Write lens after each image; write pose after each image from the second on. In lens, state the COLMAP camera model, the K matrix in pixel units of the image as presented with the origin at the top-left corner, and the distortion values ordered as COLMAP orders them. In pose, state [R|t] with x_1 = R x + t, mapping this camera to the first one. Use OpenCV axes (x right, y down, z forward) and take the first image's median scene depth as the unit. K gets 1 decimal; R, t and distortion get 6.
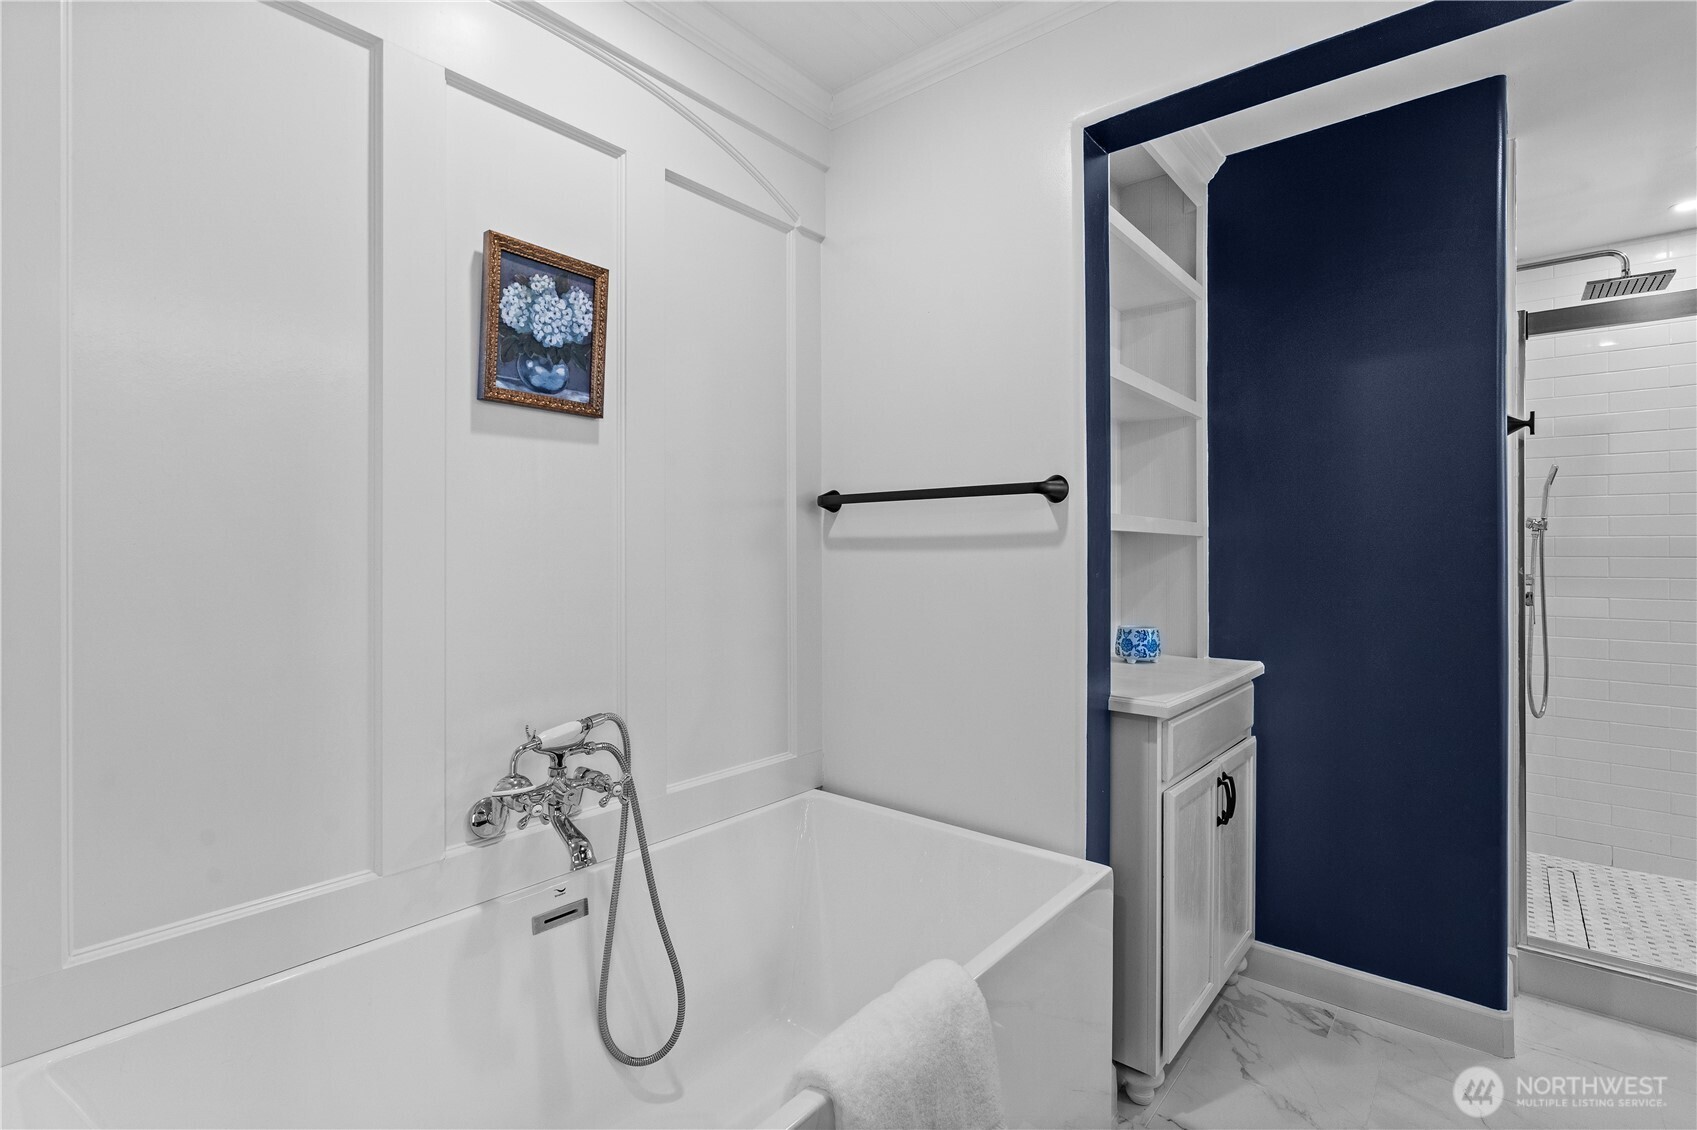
lens RADIAL K [[794.0, 0, 849.3], [0, 794.0, 546.7], [0, 0, 1]] dist [-0.000475, 0.000986]
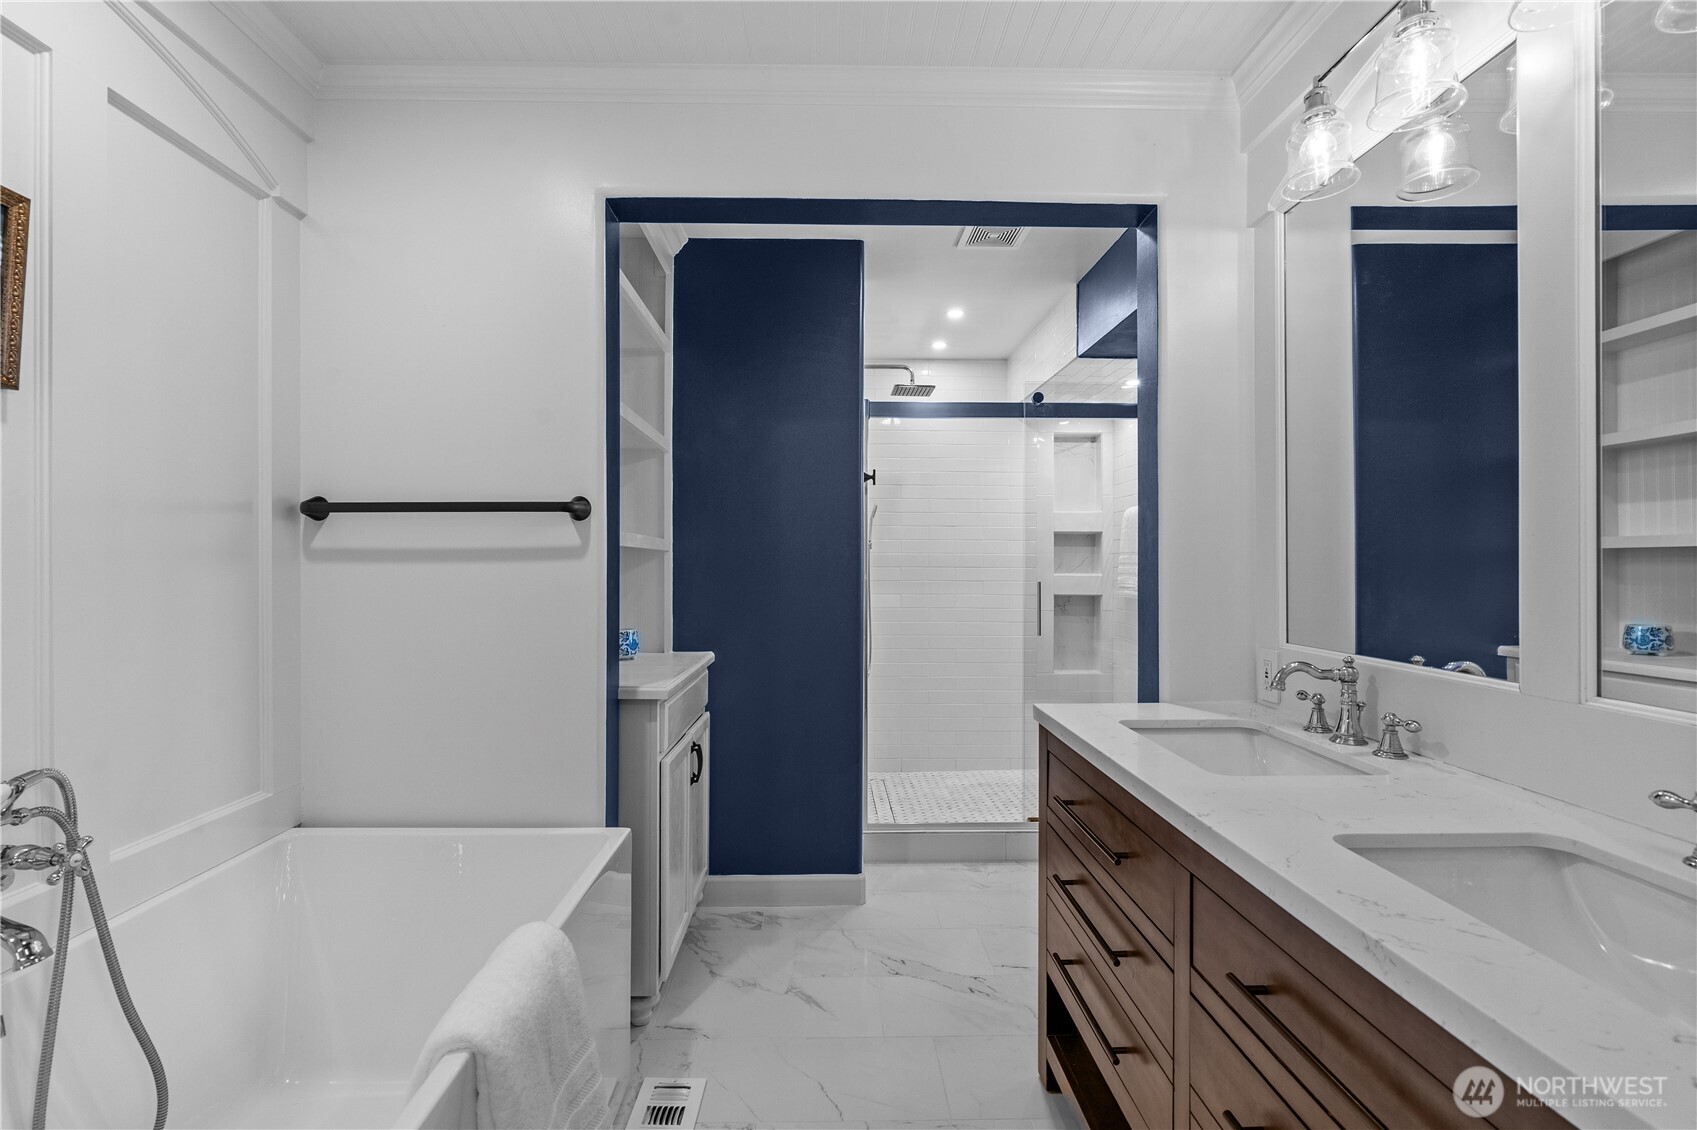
lens RADIAL K [[782.6, 0, 848.5], [0, 782.6, 565.0], [0, 0, 1]] dist [-0.000183, 0.000379]
pose [[0.750520, -0.001199, 0.660847, -0.156378], [-0.003741, 0.999975, 0.006064, 0.000045], [-0.660837, -0.007023, 0.750496, -0.075965]]
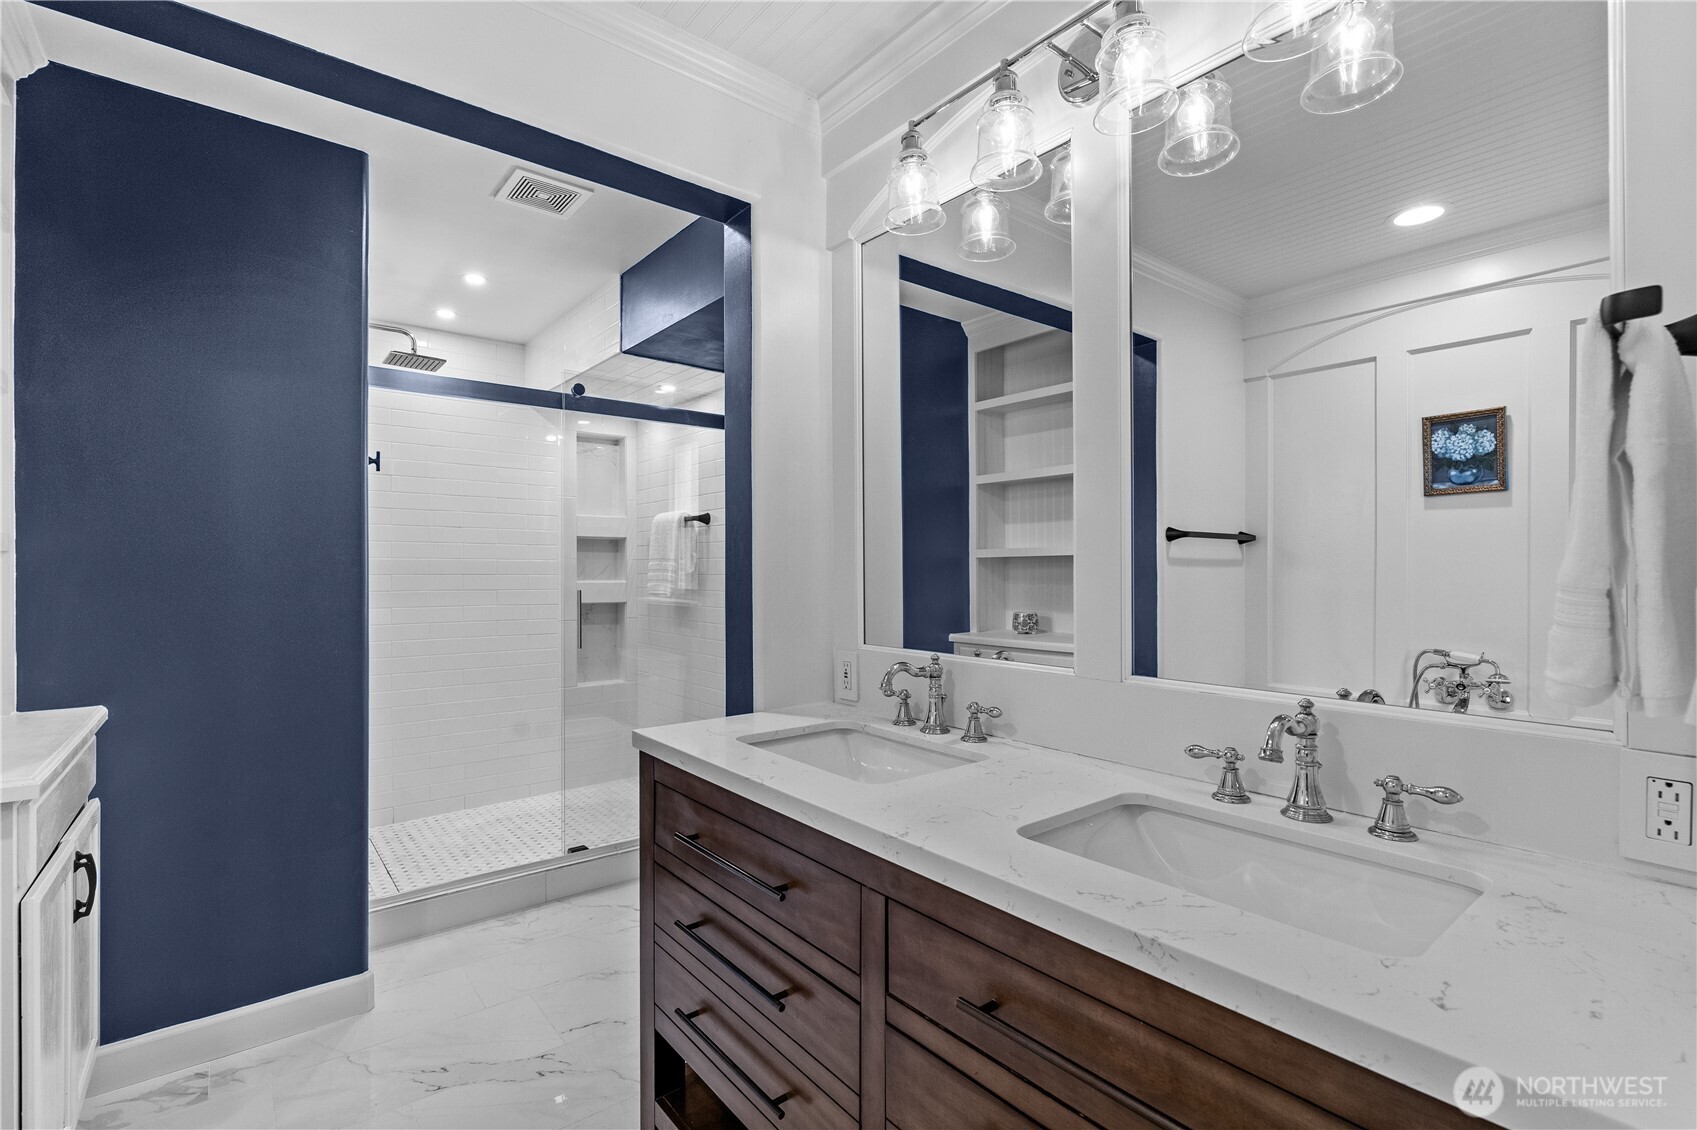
lens RADIAL K [[772.2, 0, 842.3], [0, 772.2, 570.7], [0, 0, 1]] dist [-0.002508, 0.000288]
pose [[0.205098, -0.003487, 0.978735, -0.123602], [-0.002895, 0.999987, 0.004169, -0.001319], [-0.978737, -0.003689, 0.205085, 0.100551]]
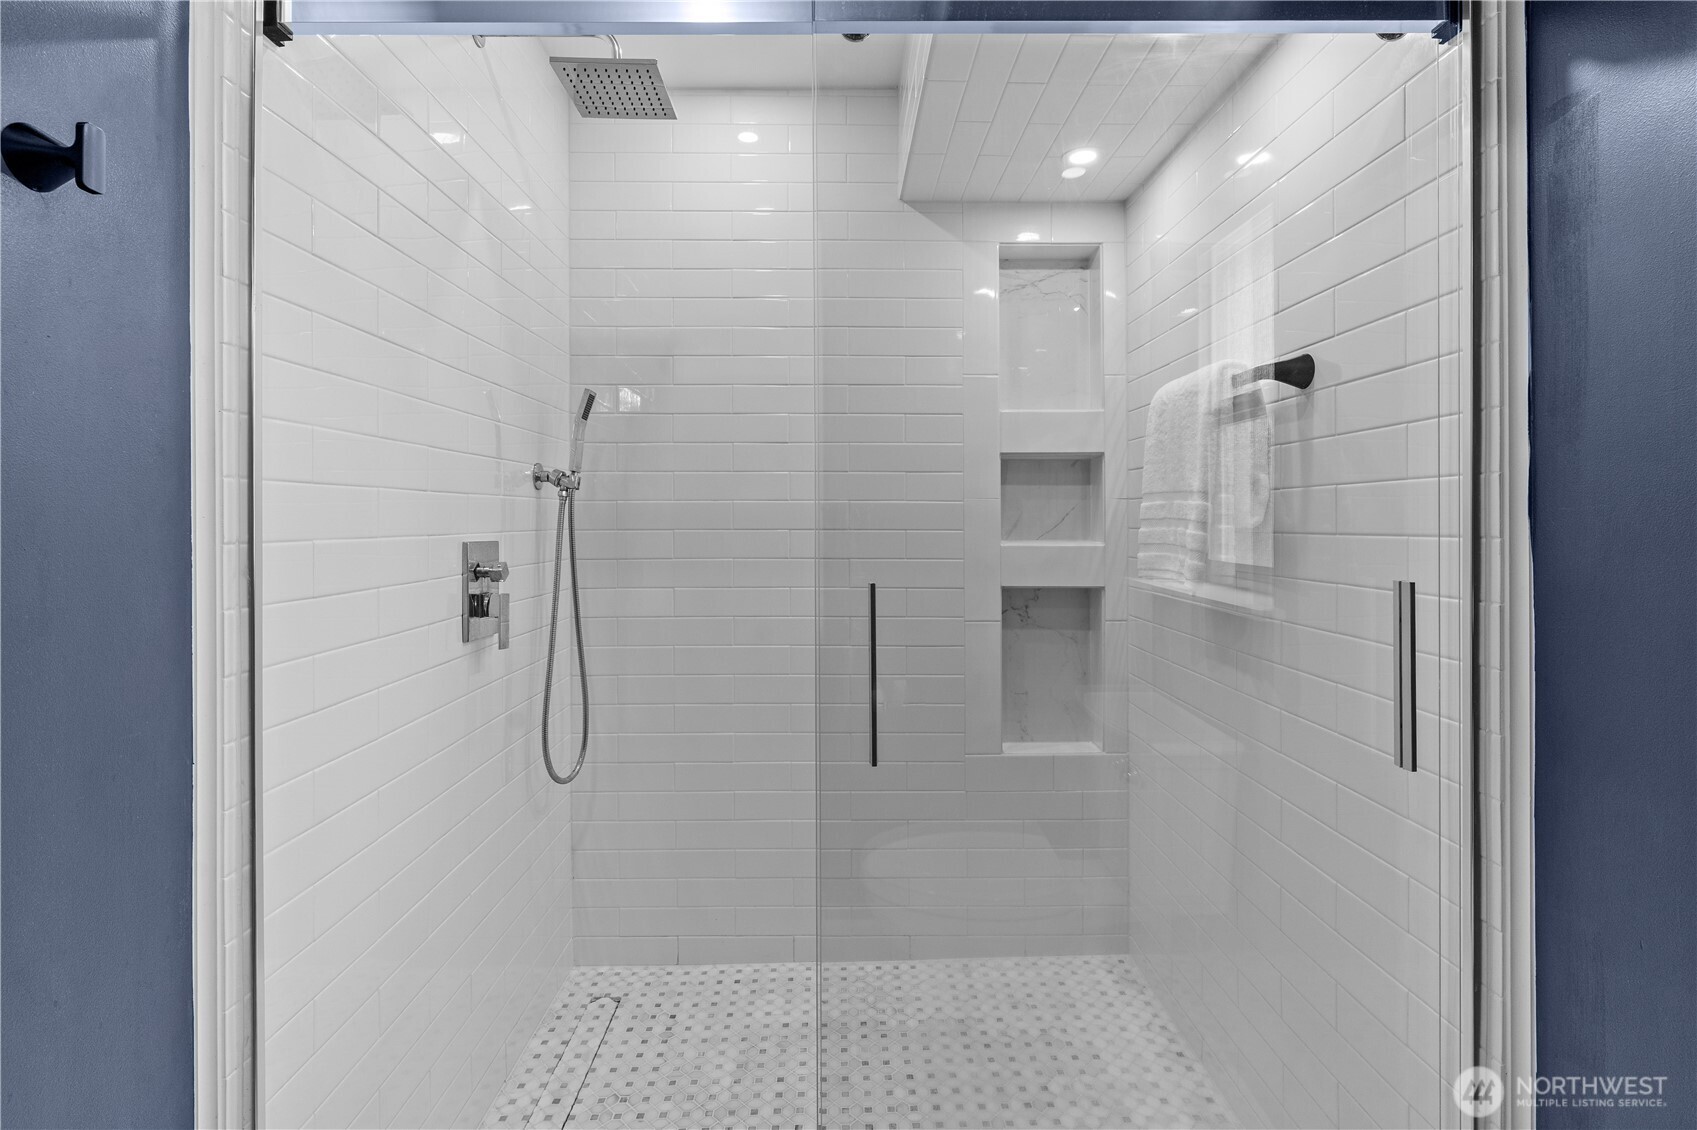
lens RADIAL K [[788.9, 0, 844.0], [0, 788.9, 522.0], [0, 0, 1]] dist [-0.001296, 0.000006]
pose [[0.766102, -0.004429, 0.642704, 0.988482], [0.002702, 0.999990, 0.003670, 0.004881], [-0.642714, -0.001075, 0.766106, 0.576832]]
